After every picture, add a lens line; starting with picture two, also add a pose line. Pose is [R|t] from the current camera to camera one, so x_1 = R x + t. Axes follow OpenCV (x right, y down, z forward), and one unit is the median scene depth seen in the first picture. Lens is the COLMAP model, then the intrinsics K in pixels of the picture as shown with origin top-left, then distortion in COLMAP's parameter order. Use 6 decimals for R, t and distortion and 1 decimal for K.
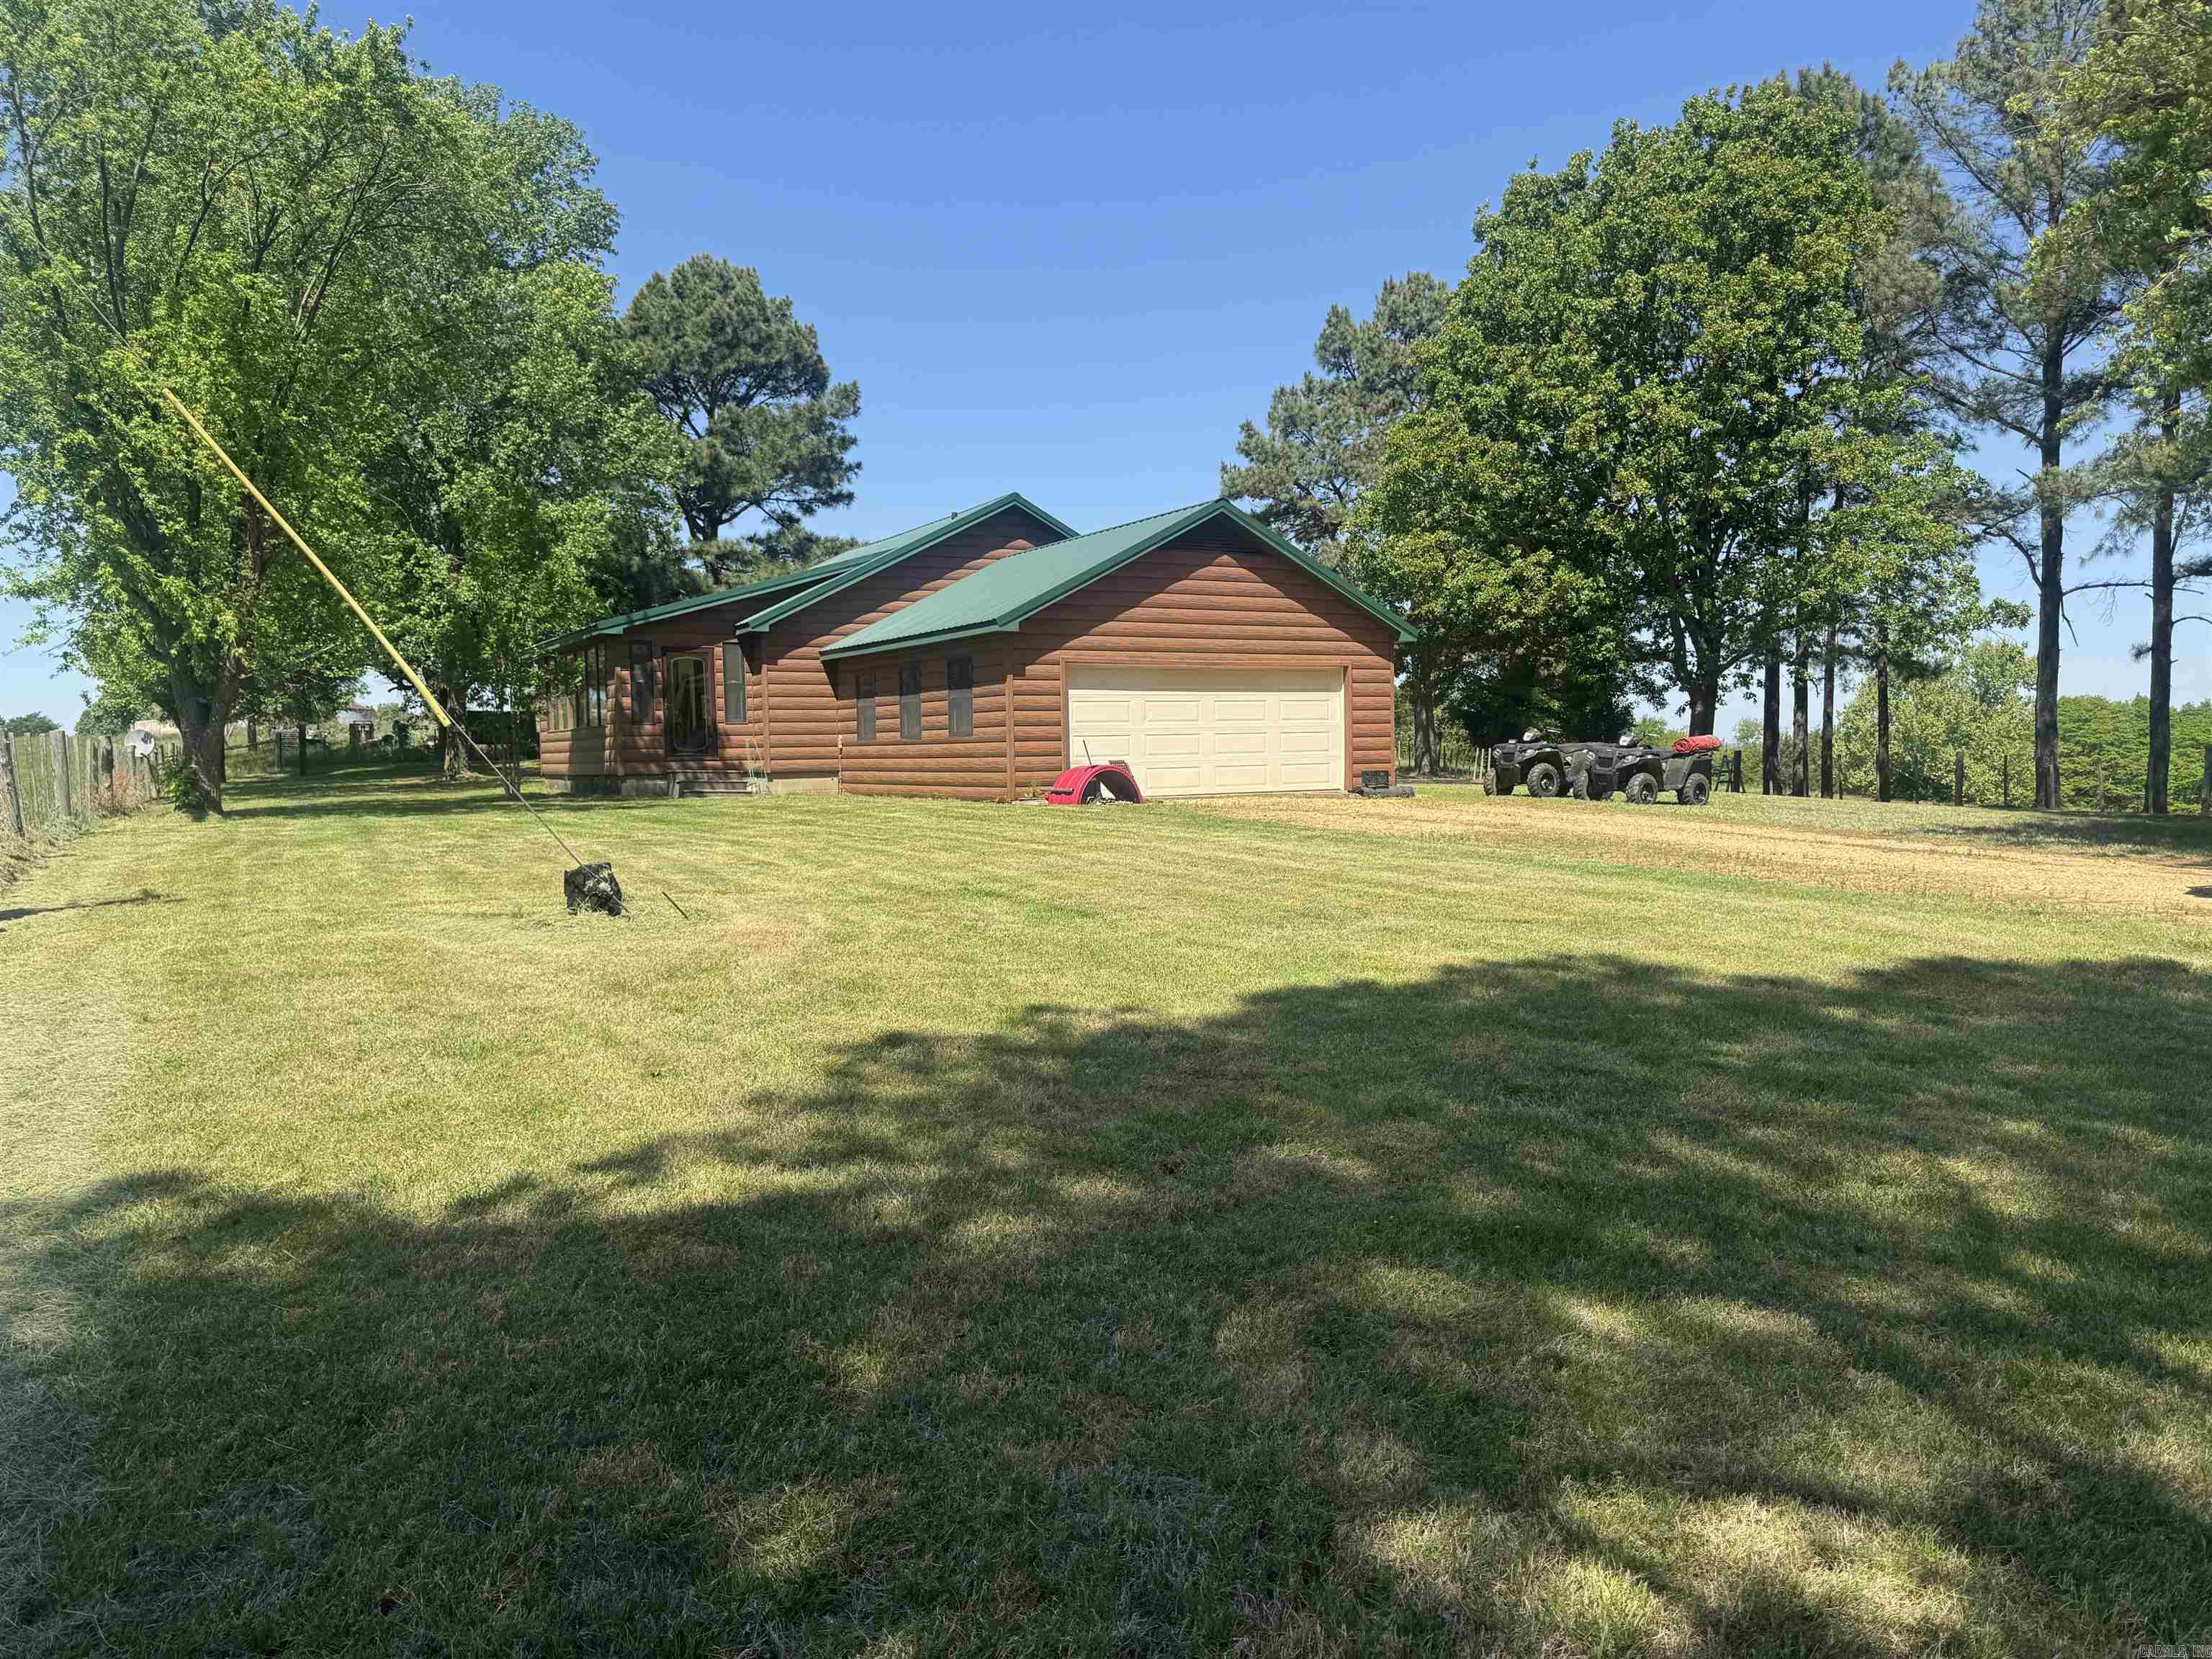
lens RADIAL K [[1544.8, 0, 1104.9], [0, 1544.8, 833.2], [0, 0, 1]] dist [-0.017417, 0.040475]
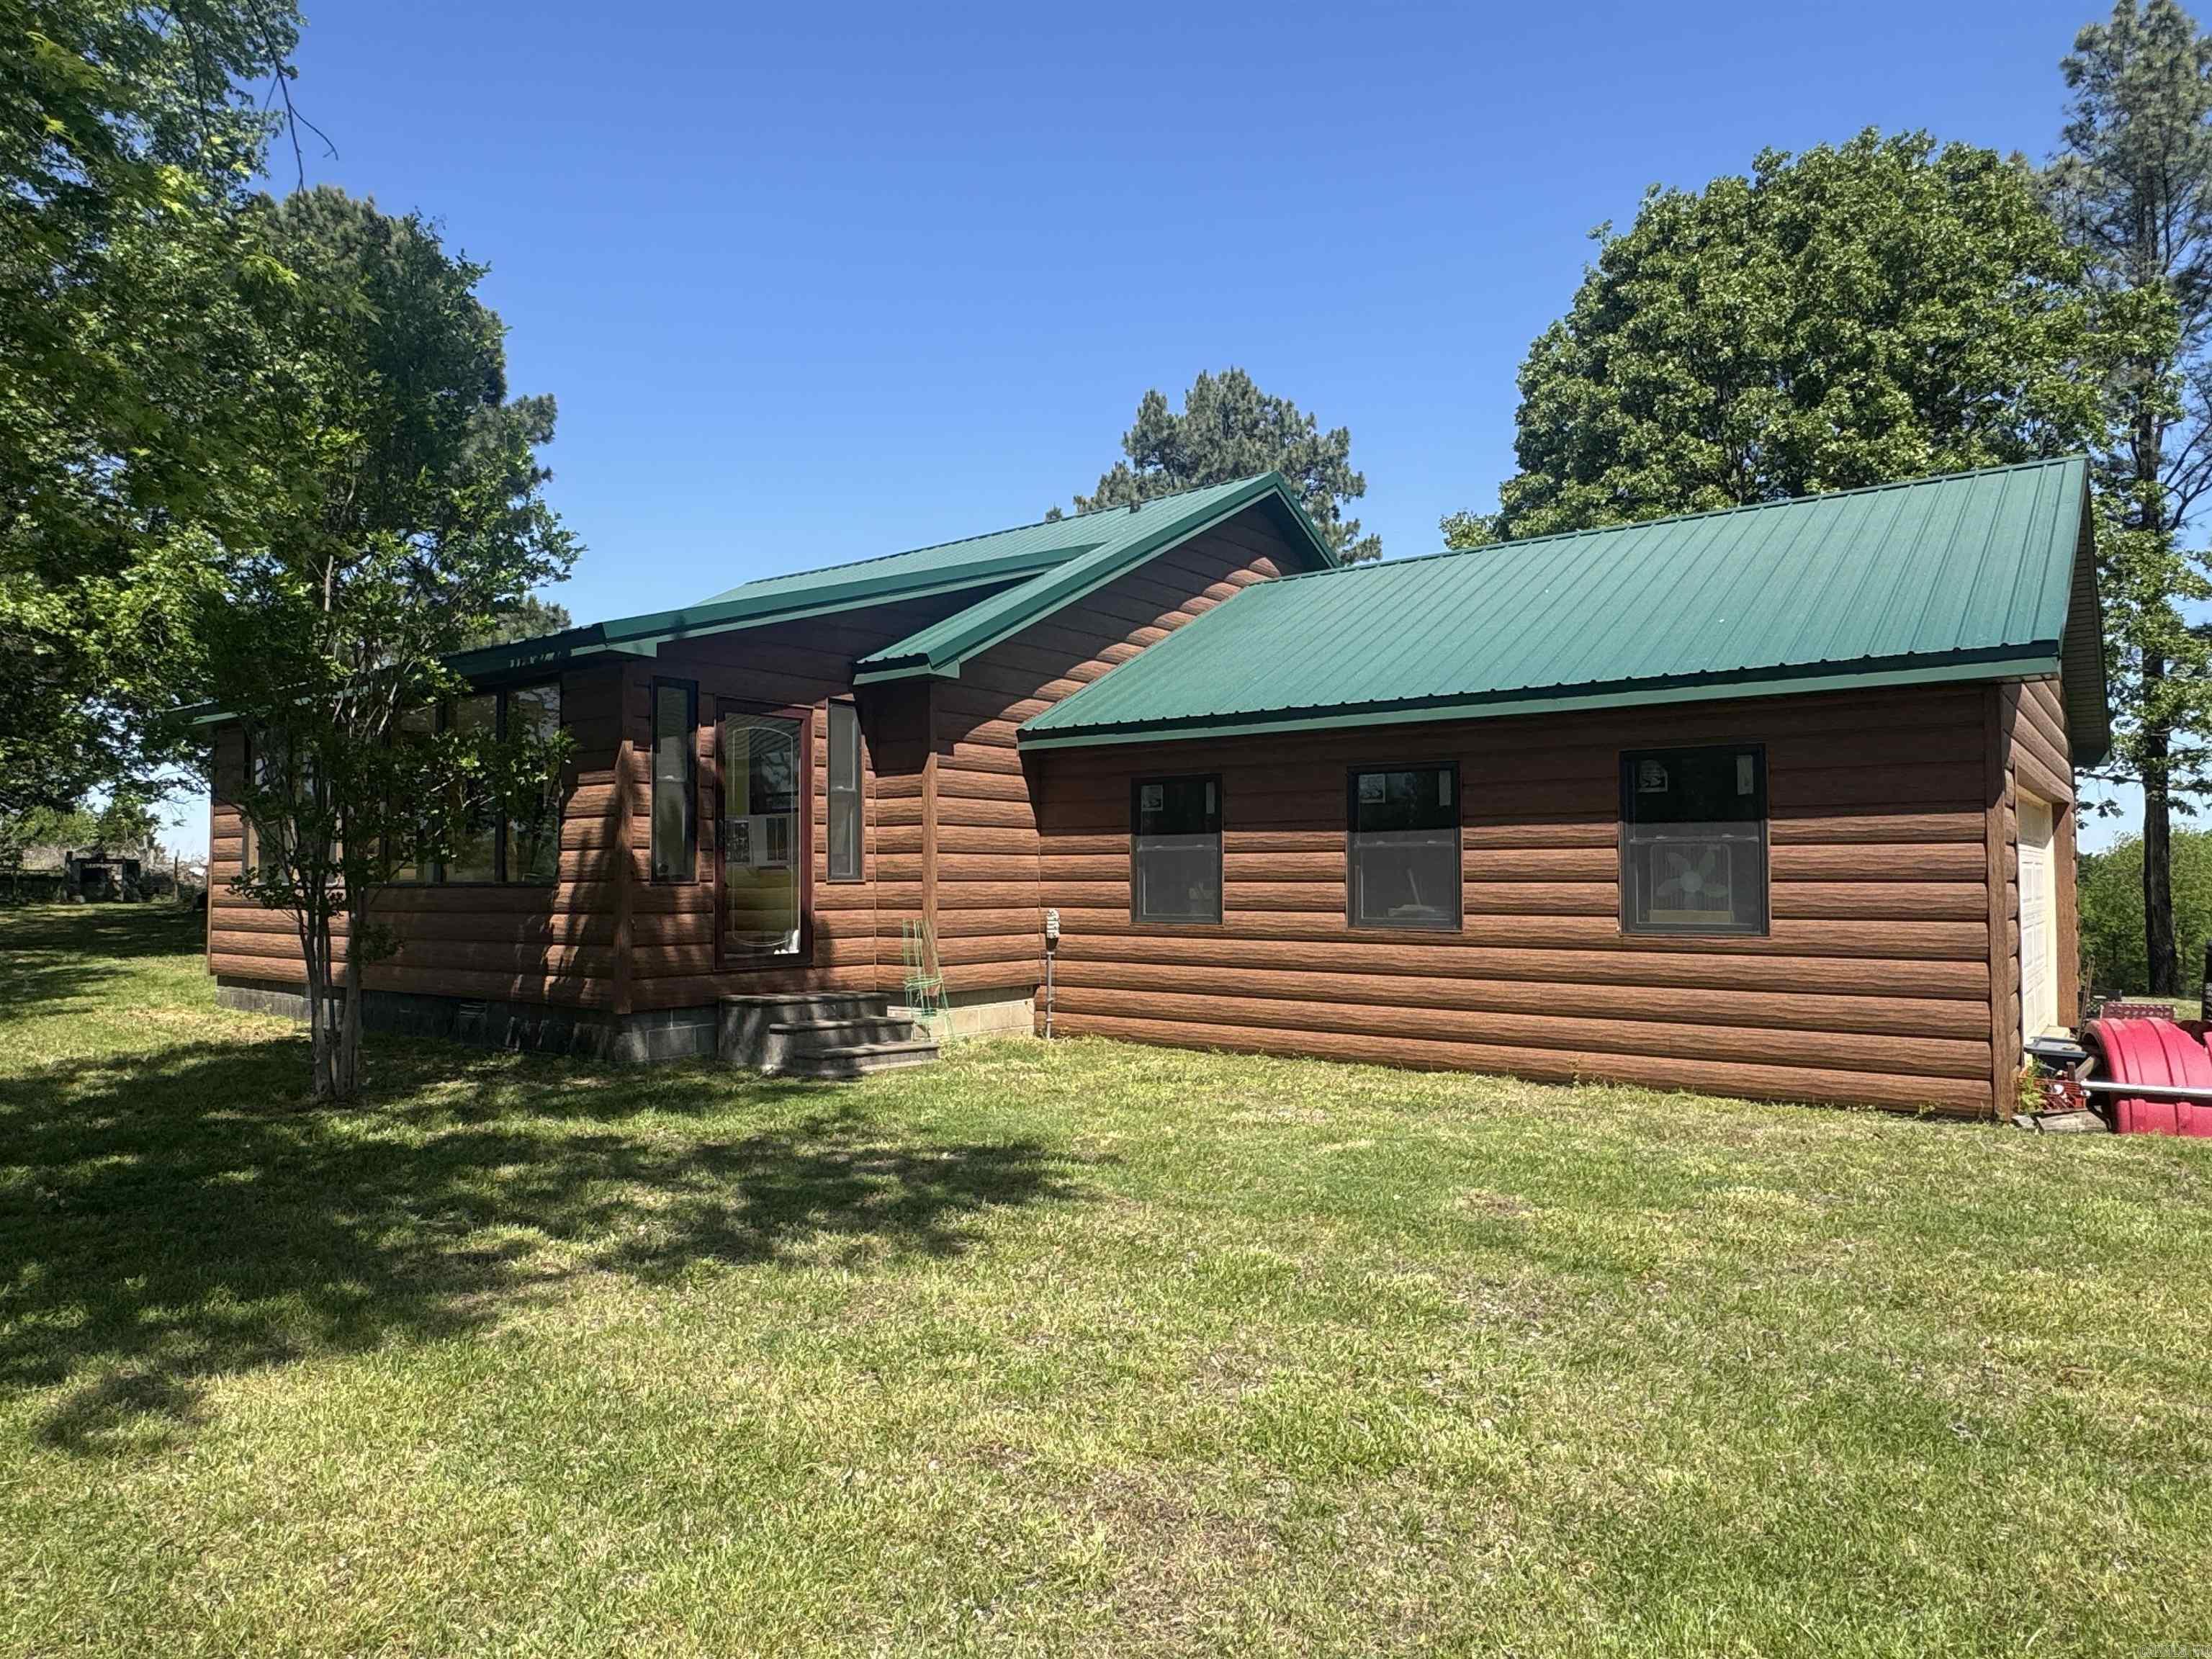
lens RADIAL K [[1399.5, 0, 1107.6], [0, 1399.5, 827.2], [0, 0, 1]] dist [-0.009021, -0.003938]
pose [[0.926462, 0.032134, 0.375014, -0.315030], [0.002328, 0.995841, -0.091082, -0.049505], [-0.376381, 0.085257, 0.922534, 0.593298]]
